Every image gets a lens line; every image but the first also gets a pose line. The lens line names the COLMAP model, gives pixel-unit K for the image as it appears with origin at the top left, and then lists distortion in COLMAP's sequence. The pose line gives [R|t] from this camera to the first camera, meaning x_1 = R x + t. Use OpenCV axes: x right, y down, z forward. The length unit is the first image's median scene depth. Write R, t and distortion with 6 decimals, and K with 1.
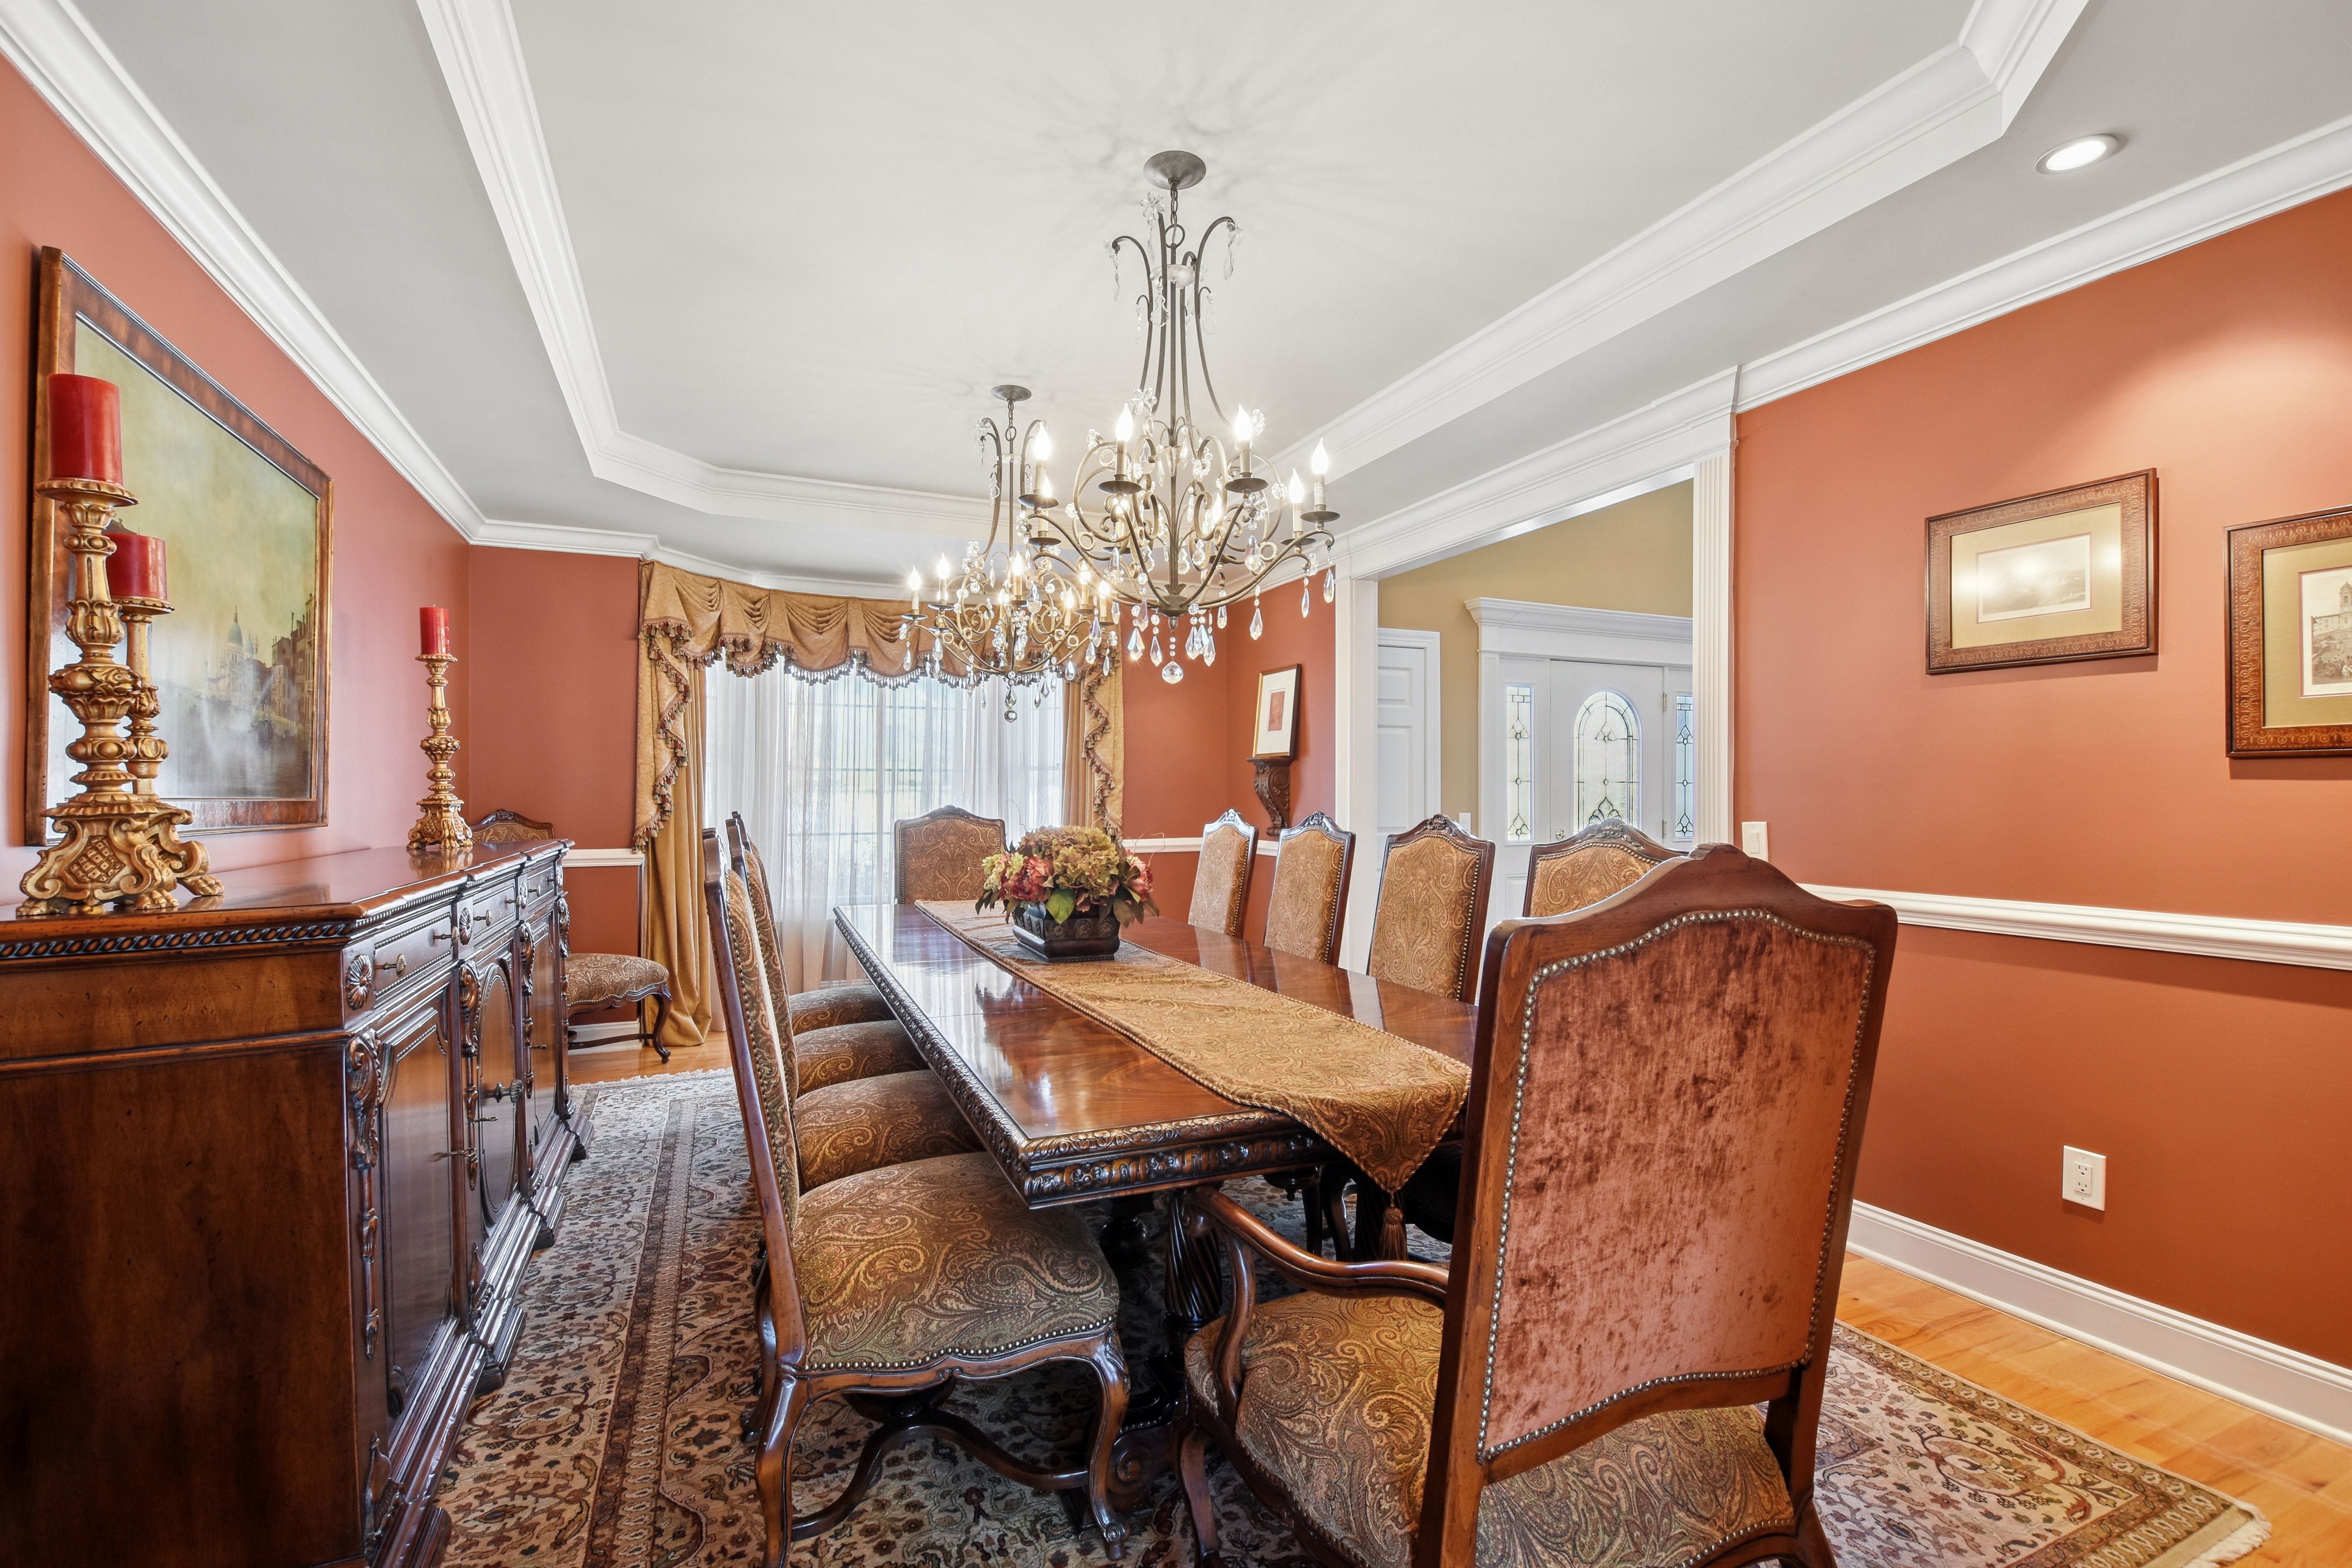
lens RADIAL K [[1033.9, 0, 1171.6], [0, 1033.9, 785.4], [0, 0, 1]] dist [0.029481, -0.020087]
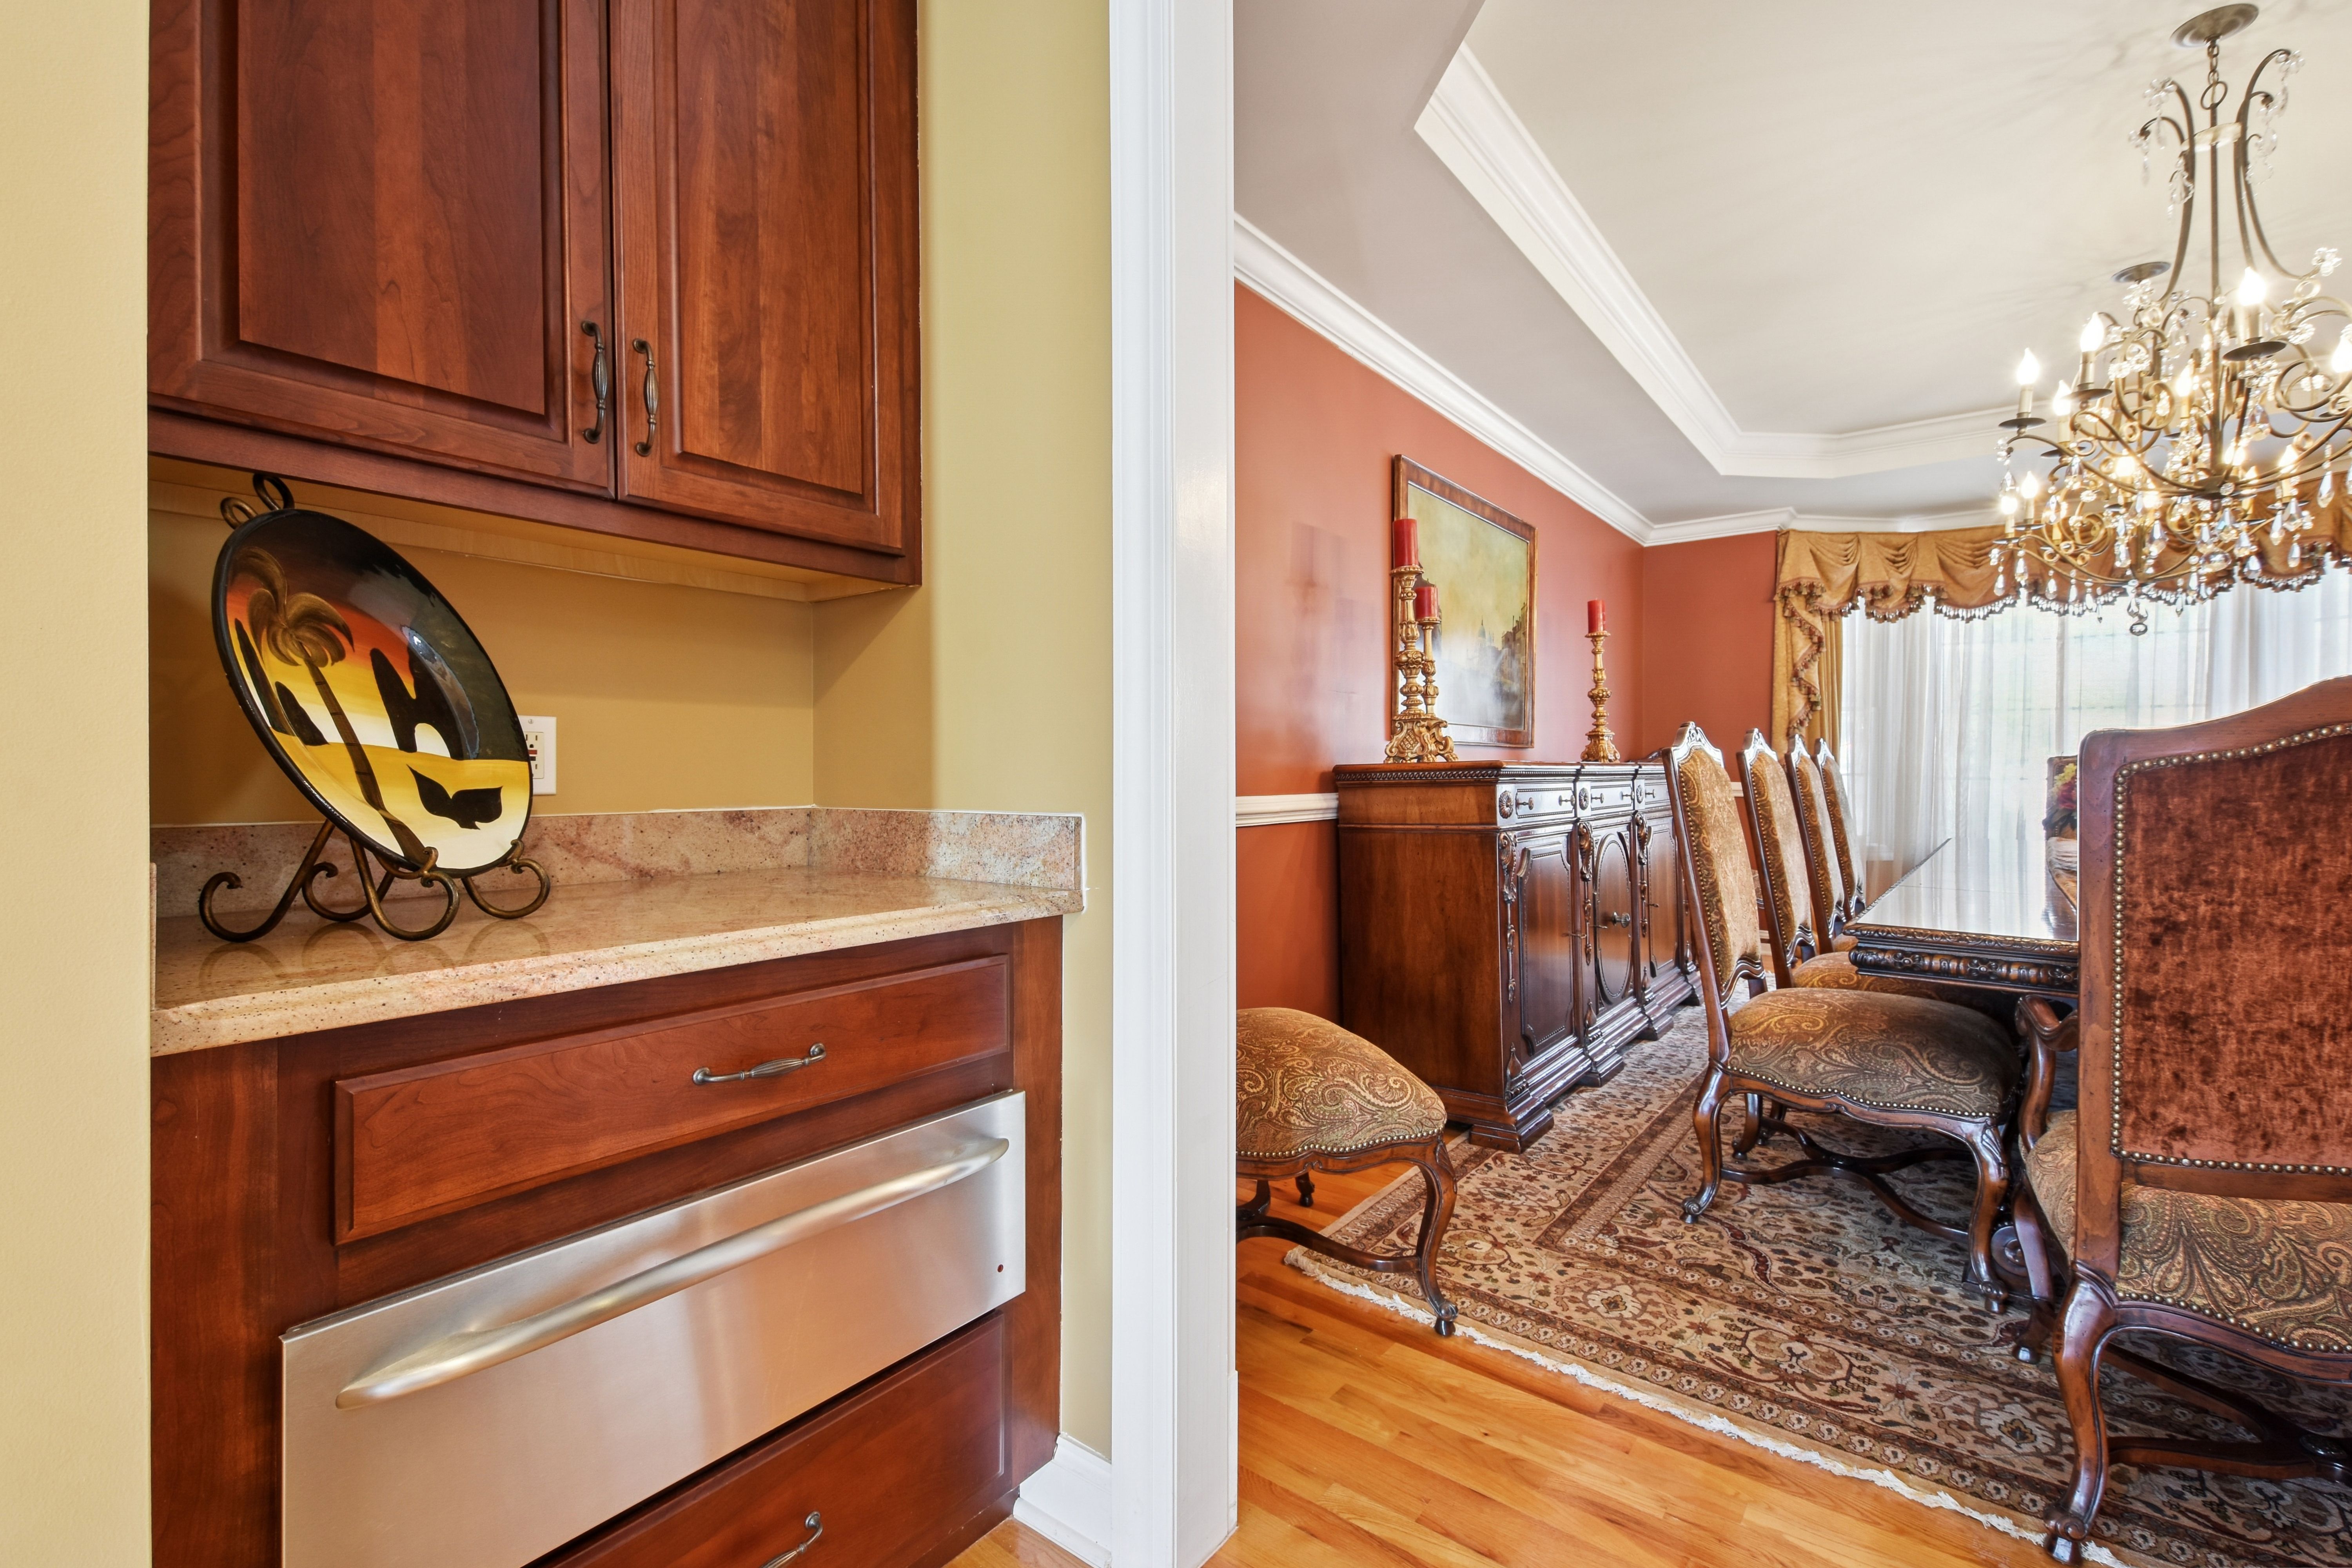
lens RADIAL K [[1033.9, 0, 1171.6], [0, 1033.9, 785.4], [0, 0, 1]] dist [0.029481, -0.020087]
pose [[0.473336, 0.017137, -0.880715, 0.337068], [0.005767, 0.999729, 0.022553, 0.059733], [0.880863, -0.015755, 0.473109, -0.243786]]
